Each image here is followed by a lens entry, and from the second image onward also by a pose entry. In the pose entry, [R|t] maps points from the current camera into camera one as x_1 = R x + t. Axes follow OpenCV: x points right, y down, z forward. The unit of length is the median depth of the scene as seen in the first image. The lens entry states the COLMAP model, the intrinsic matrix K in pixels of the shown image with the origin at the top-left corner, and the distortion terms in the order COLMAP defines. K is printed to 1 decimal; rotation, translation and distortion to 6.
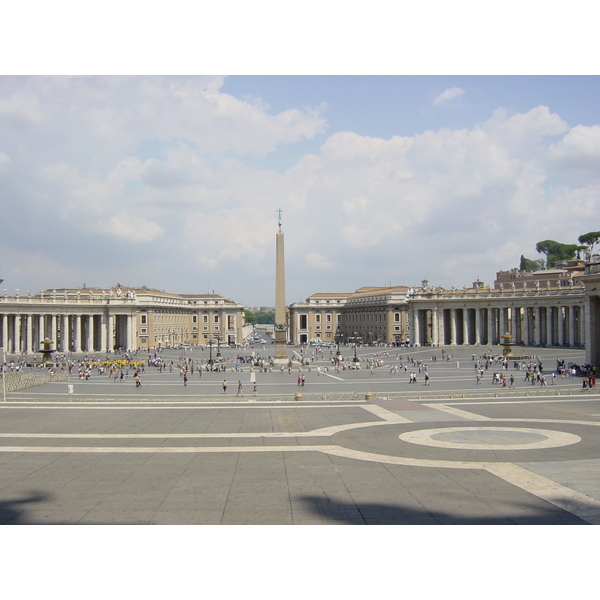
lens RADIAL K [[689.1, 0, 298.3], [0, 689.1, 302.0], [0, 0, 1]] dist [-0.140376, 0.000000]
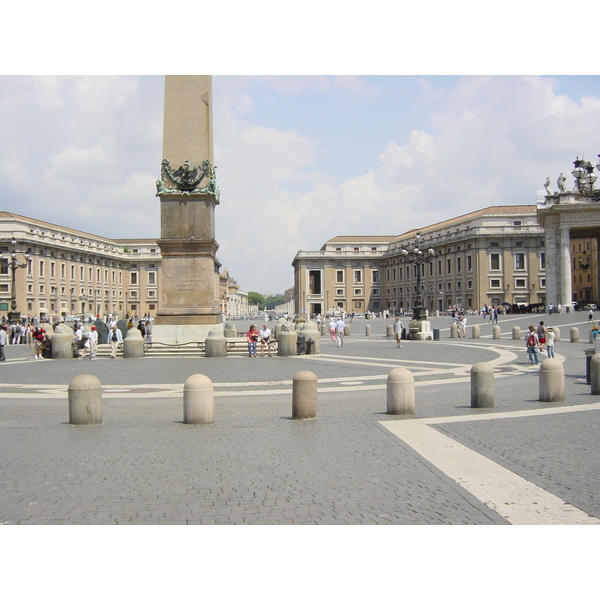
lens RADIAL K [[689.1, 0, 296.6], [0, 689.1, 302.8], [0, 0, 1]] dist [-0.140376, 0.000000]
pose [[0.999569, -0.001864, -0.029284, 0.008832], [0.002309, 0.999882, 0.015163, 0.038493], [0.029253, -0.015224, 0.999456, 0.414608]]
